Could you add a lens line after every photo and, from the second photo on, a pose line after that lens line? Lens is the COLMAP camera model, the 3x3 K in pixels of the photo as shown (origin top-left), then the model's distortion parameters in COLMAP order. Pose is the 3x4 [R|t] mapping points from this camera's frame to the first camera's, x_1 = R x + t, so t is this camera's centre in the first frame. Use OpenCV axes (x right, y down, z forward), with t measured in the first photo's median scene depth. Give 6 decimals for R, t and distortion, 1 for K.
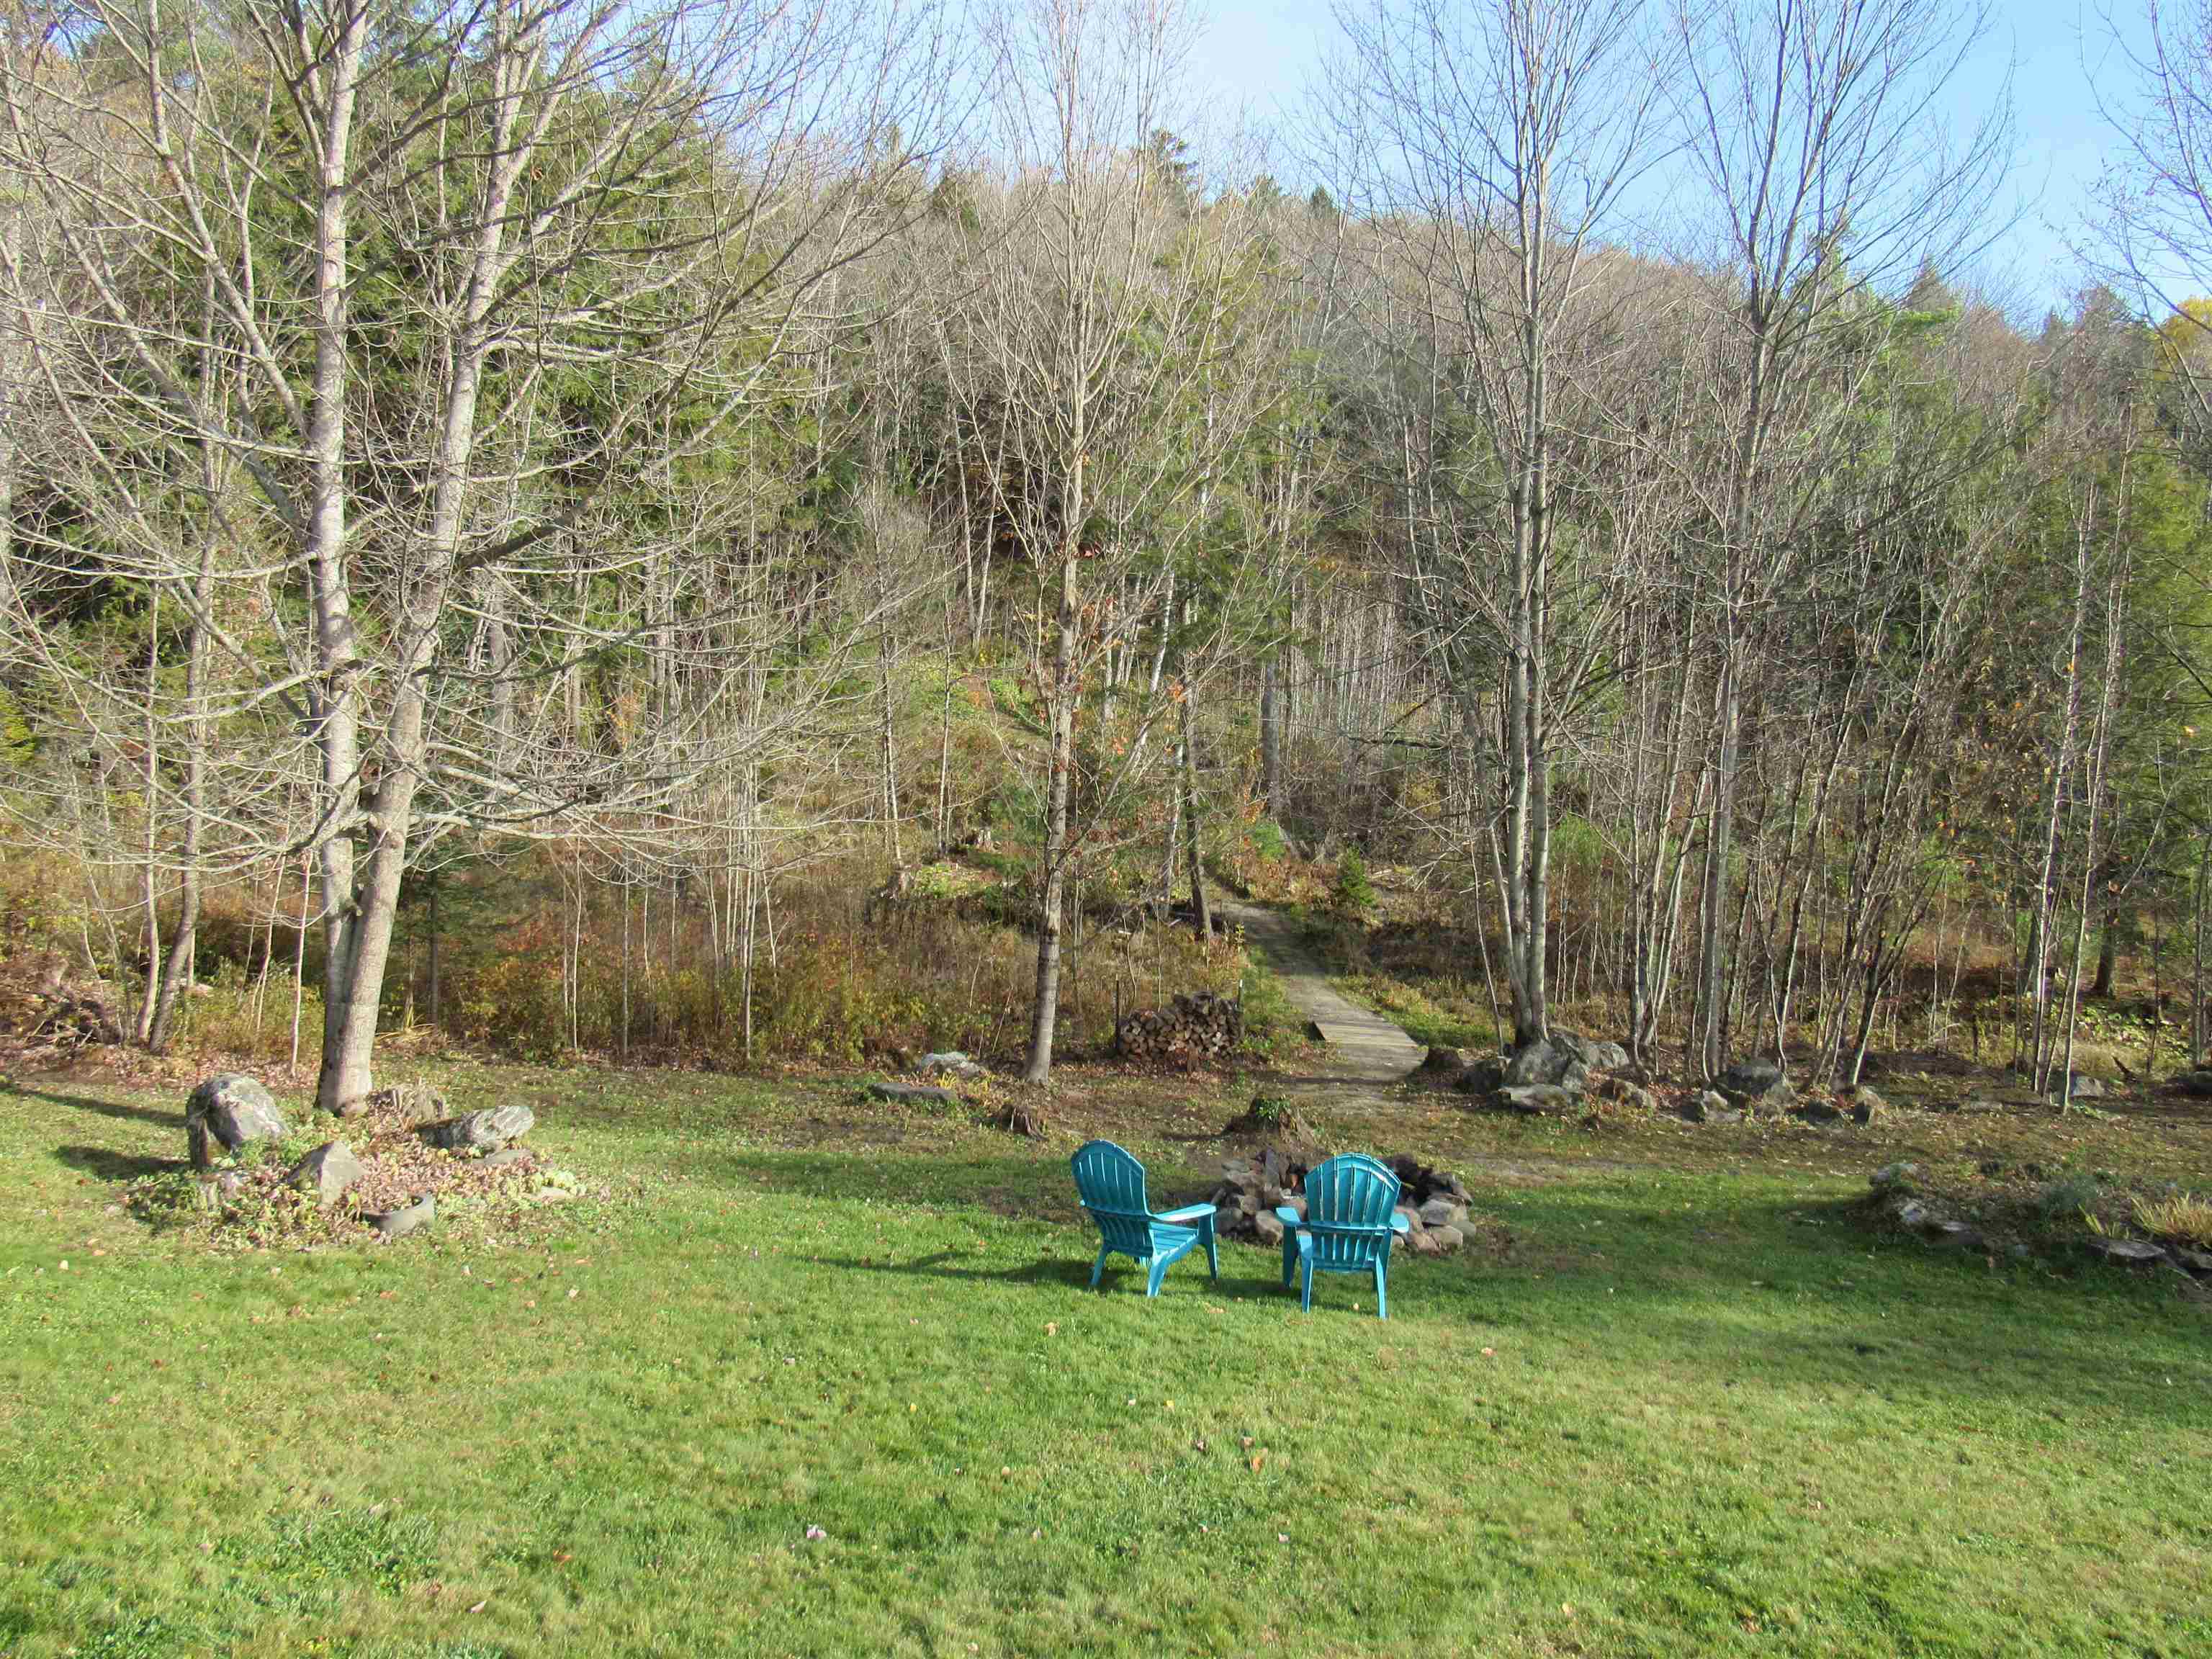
lens RADIAL K [[1571.6, 0, 1095.8], [0, 1571.6, 834.7], [0, 0, 1]] dist [-0.034578, 0.003911]
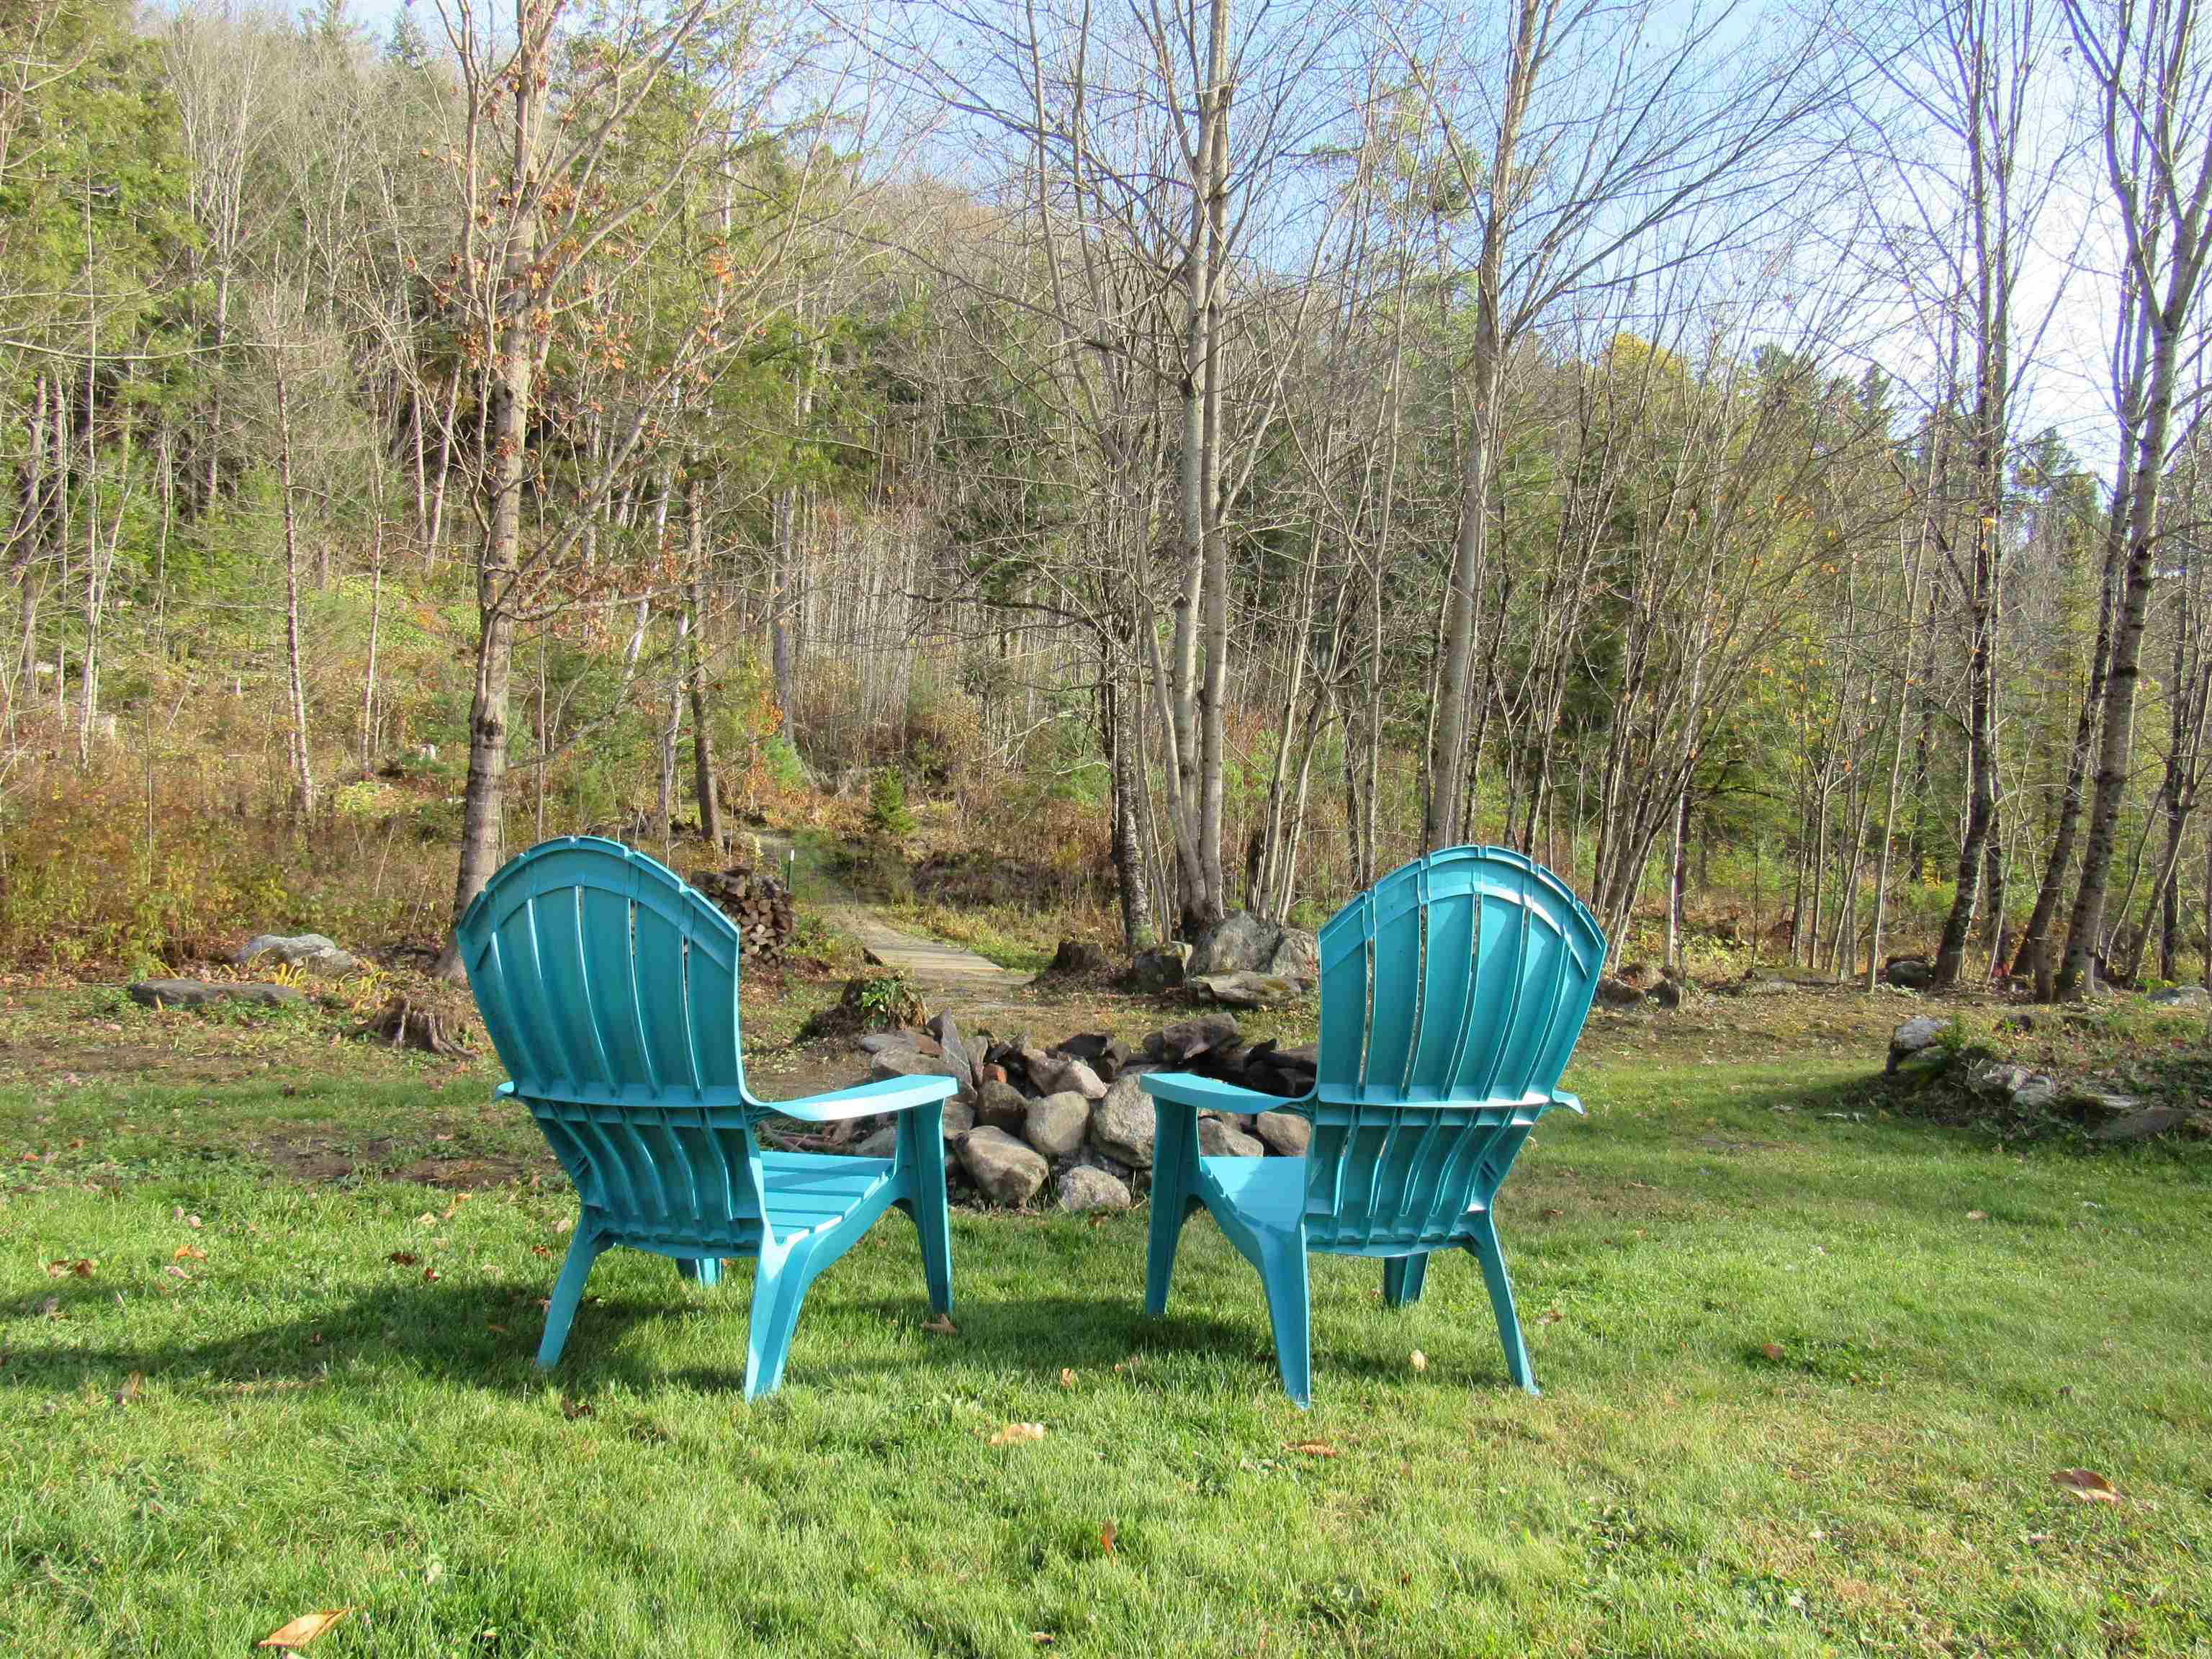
lens RADIAL K [[1571.6, 0, 1095.8], [0, 1571.6, 834.7], [0, 0, 1]] dist [-0.034578, 0.003911]
pose [[0.948601, 0.006329, 0.316412, 0.001740], [-0.007151, 0.999973, 0.001438, 0.099548], [-0.316394, -0.003626, 0.948621, 0.367833]]
